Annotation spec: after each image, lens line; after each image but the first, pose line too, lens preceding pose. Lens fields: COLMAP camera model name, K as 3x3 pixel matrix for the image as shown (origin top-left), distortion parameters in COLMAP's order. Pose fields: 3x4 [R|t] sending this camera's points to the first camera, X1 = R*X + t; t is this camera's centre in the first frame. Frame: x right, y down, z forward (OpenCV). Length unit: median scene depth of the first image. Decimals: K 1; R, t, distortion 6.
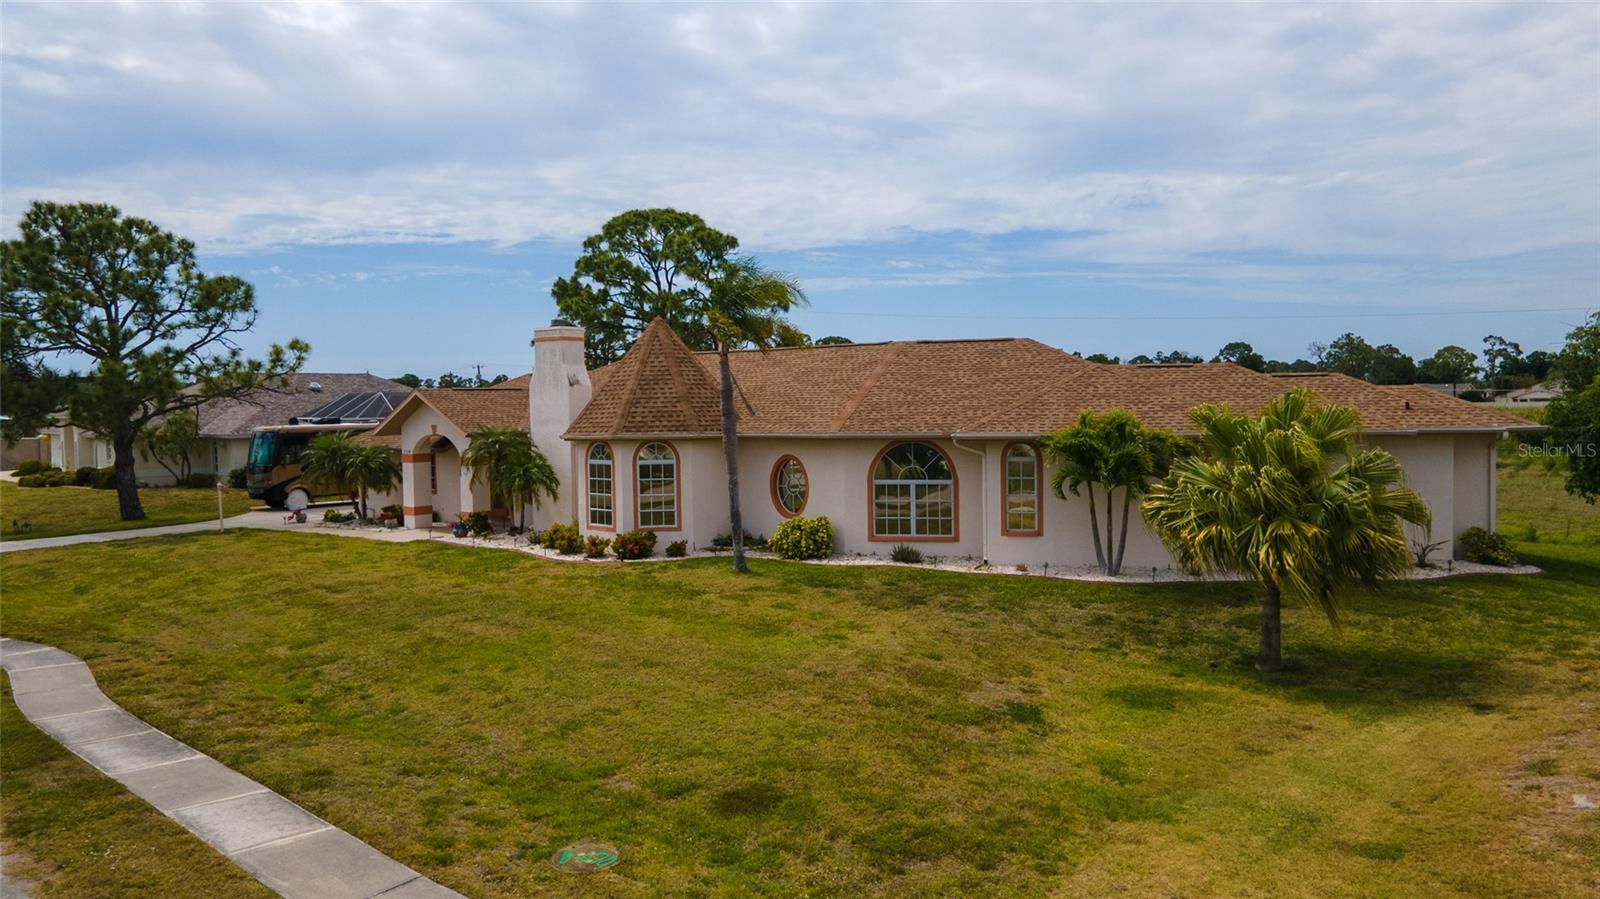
lens RADIAL K [[1175.0, 0, 800.0], [0, 1175.0, 449.5], [0, 0, 1]] dist [0.016581, 0.041677]
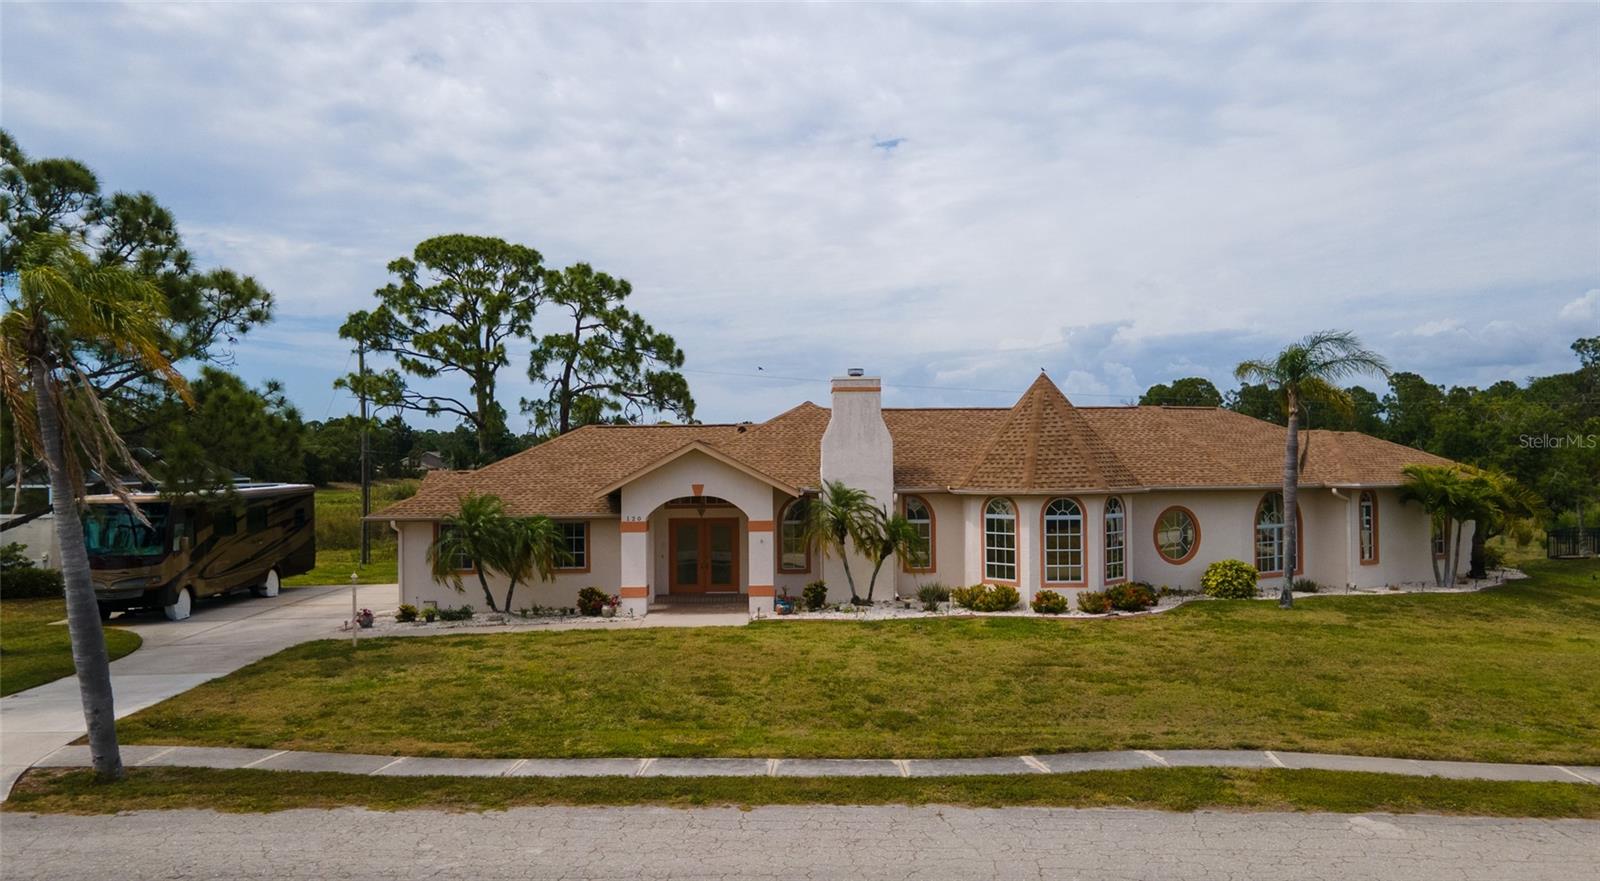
lens RADIAL K [[1182.1, 0, 800.0], [0, 1182.1, 440.5], [0, 0, 1]] dist [0.007961, 0.001689]
pose [[0.729218, 0.017078, 0.684068, -0.935105], [0.027294, 0.998167, -0.054015, -0.005948], [-0.683737, 0.058059, 0.727415, 0.387776]]
